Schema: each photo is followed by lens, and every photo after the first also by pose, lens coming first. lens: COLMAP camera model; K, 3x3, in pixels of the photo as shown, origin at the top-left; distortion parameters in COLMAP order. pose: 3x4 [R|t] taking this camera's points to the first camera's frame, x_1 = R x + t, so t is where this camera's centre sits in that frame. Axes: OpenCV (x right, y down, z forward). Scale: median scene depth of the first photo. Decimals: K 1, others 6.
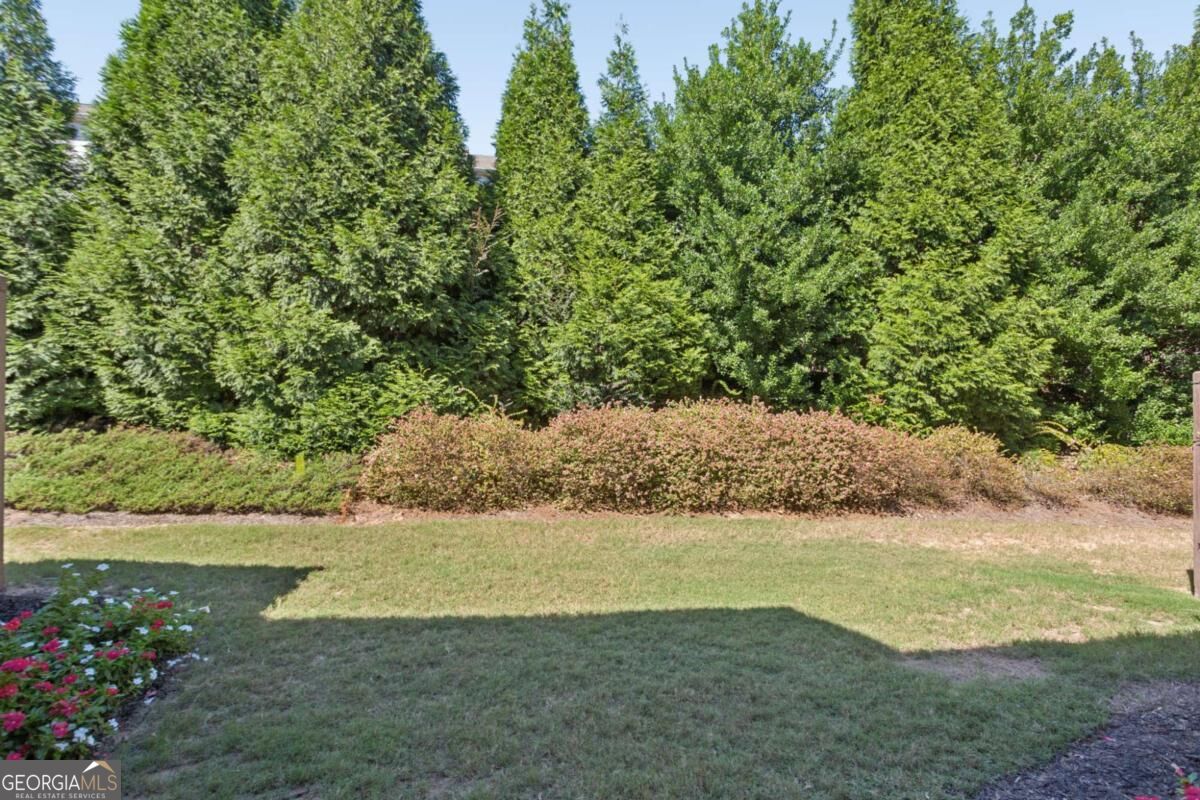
lens RADIAL K [[616.1, 0, 601.7], [0, 616.1, 392.9], [0, 0, 1]] dist [0.005120, 0.003483]
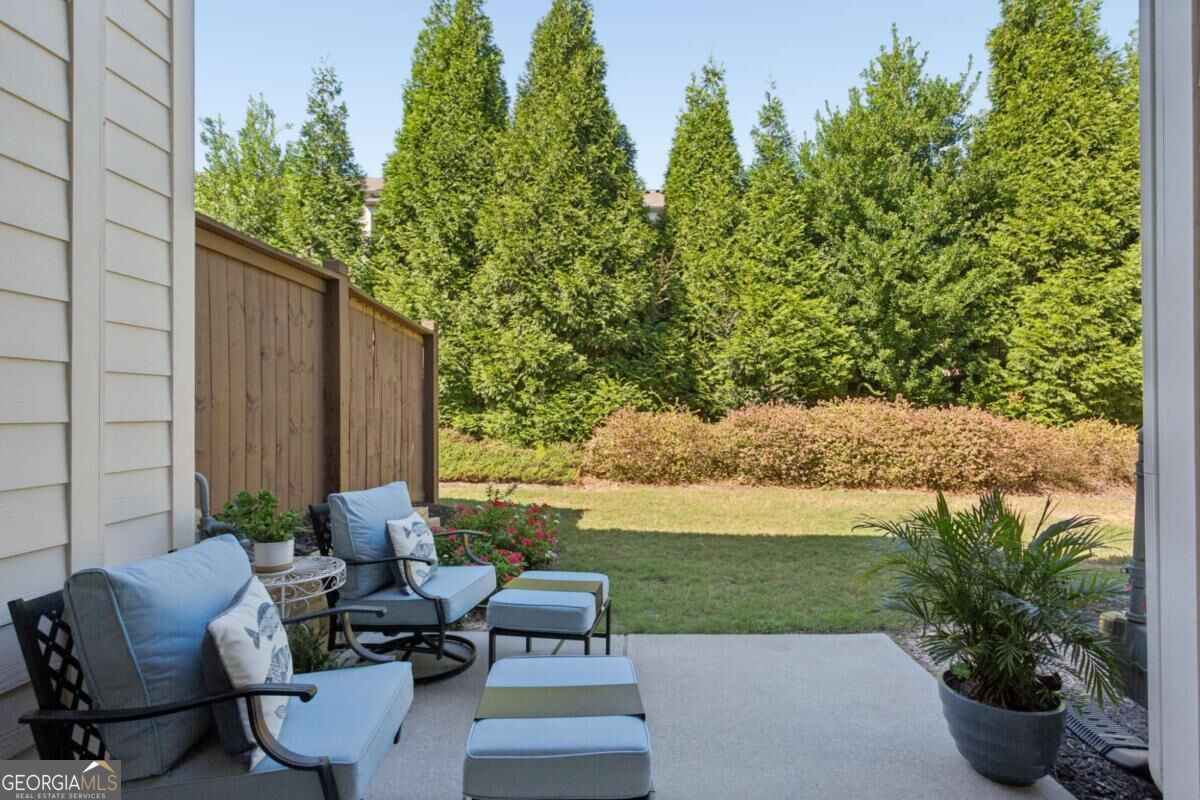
lens RADIAL K [[616.1, 0, 598.9], [0, 616.1, 411.1], [0, 0, 1]] dist [0.005120, 0.003483]
pose [[0.980729, -0.013489, -0.194907, -0.077749], [0.014122, 0.999899, 0.001861, 0.025153], [0.194862, -0.004577, 0.980820, -0.249639]]
